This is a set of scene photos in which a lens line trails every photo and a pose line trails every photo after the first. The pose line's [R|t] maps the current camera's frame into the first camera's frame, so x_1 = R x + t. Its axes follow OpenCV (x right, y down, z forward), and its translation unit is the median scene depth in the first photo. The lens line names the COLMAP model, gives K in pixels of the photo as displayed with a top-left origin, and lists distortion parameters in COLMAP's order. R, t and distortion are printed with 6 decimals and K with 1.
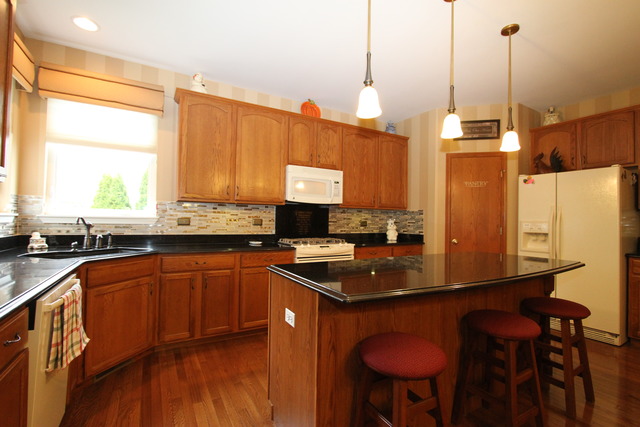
lens RADIAL K [[299.6, 0, 321.2], [0, 299.6, 217.4], [0, 0, 1]] dist [-0.002996, -0.000334]
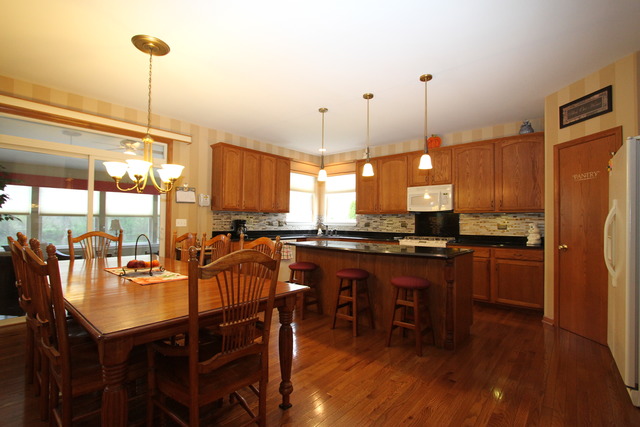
lens RADIAL K [[299.6, 0, 321.2], [0, 299.6, 217.4], [0, 0, 1]] dist [-0.002996, -0.000334]
pose [[0.320865, -0.029016, -0.946680, 1.099082], [0.005002, 0.999569, -0.028942, 0.018126], [0.947112, 0.004551, 0.320871, 0.087290]]
